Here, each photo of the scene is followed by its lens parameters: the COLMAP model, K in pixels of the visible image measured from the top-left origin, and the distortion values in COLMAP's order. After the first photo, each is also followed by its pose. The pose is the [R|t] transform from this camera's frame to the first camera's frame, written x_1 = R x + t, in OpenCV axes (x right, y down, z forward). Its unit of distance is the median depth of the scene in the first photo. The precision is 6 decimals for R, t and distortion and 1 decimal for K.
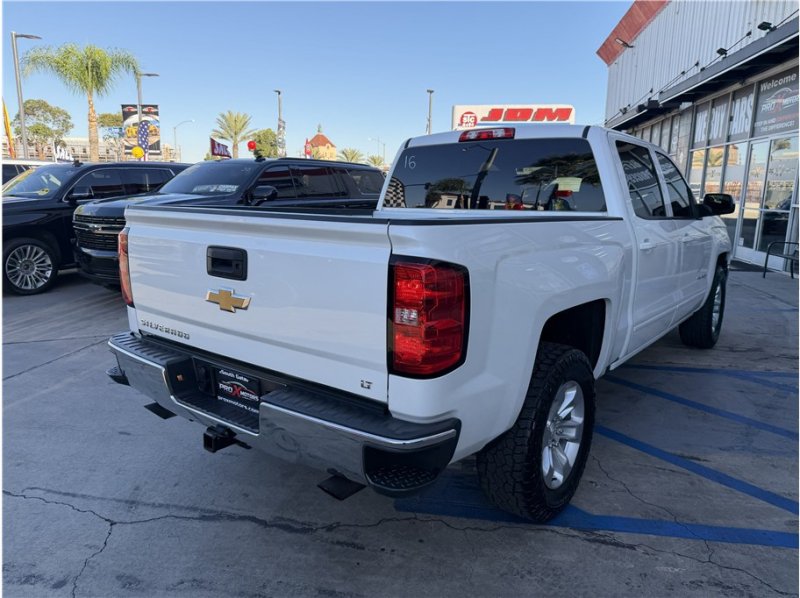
lens RADIAL K [[566.8, 0, 398.6], [0, 566.8, 302.2], [0, 0, 1]] dist [0.020687, -0.029764]
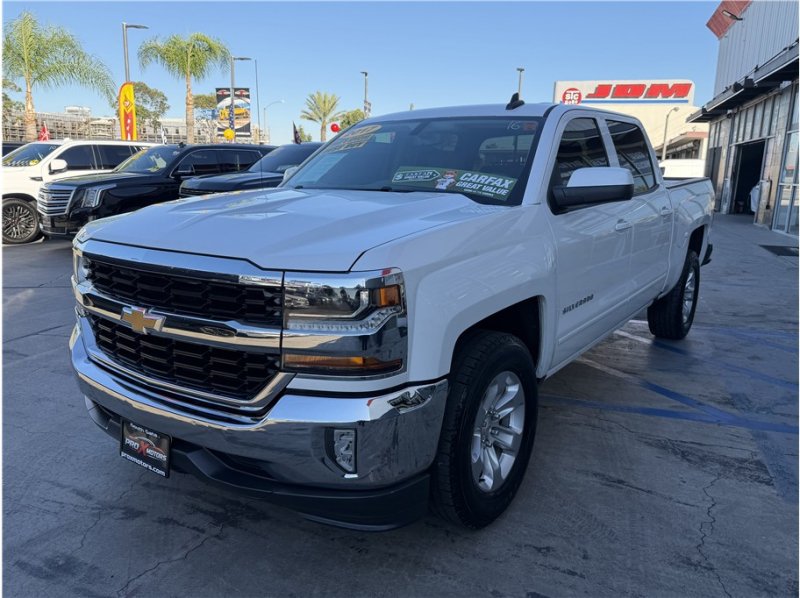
lens RADIAL K [[613.9, 0, 399.7], [0, 613.9, 291.8], [0, 0, 1]] dist [0.029767, -0.042944]
pose [[0.988292, 0.037473, -0.147902, 0.060052], [-0.038238, 0.999266, -0.002336, 0.034369], [0.147706, 0.007964, 0.988999, -0.146652]]
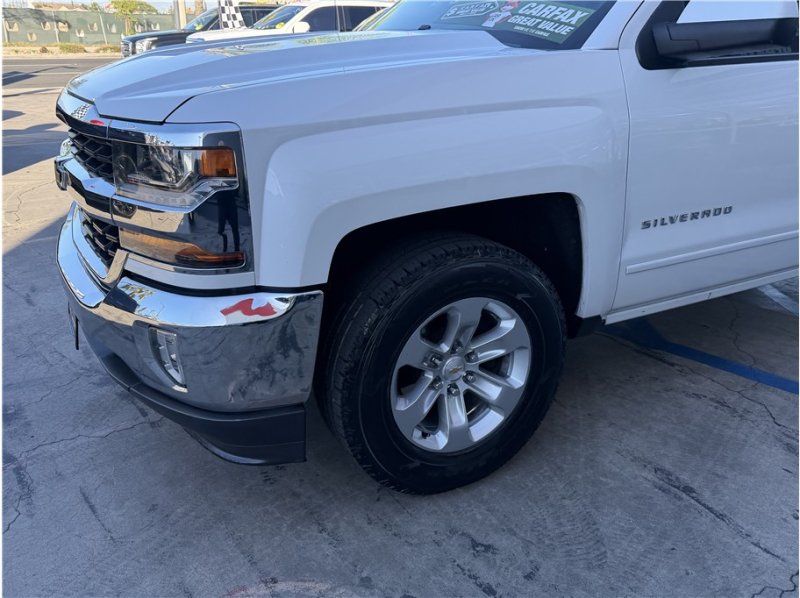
lens RADIAL K [[674.6, 0, 397.8], [0, 674.6, 298.8], [0, 0, 1]] dist [0.048046, -0.086240]
pose [[0.817965, 0.212525, -0.534572, 0.147016], [-0.122623, 0.972313, 0.198924, 0.029994], [0.562048, -0.097162, 0.821378, -0.065486]]
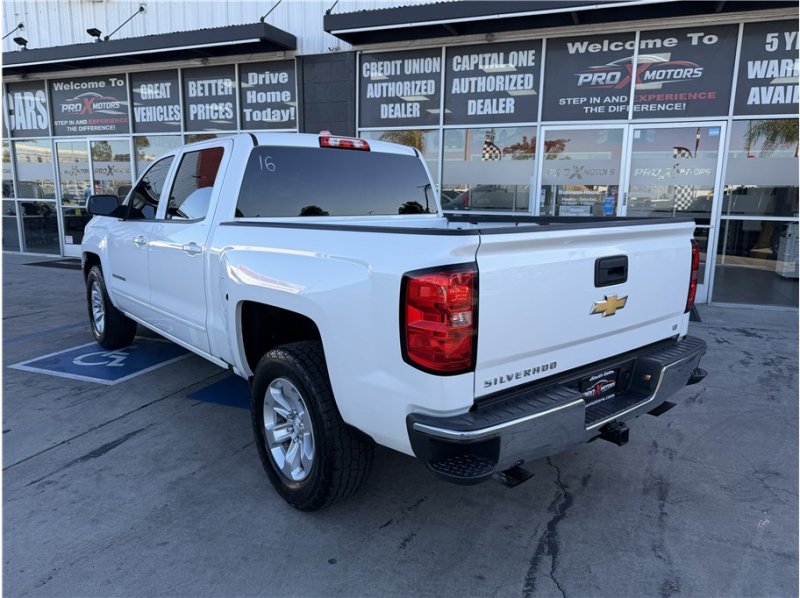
lens RADIAL K [[566.8, 0, 402.0], [0, 566.8, 310.8], [0, 0, 1]] dist [0.020687, -0.029764]
pose [[0.209750, -0.206401, 0.955721, -0.305025], [0.183853, 0.968355, 0.168779, -0.053588], [-0.960314, 0.140311, 0.241060, 0.240648]]
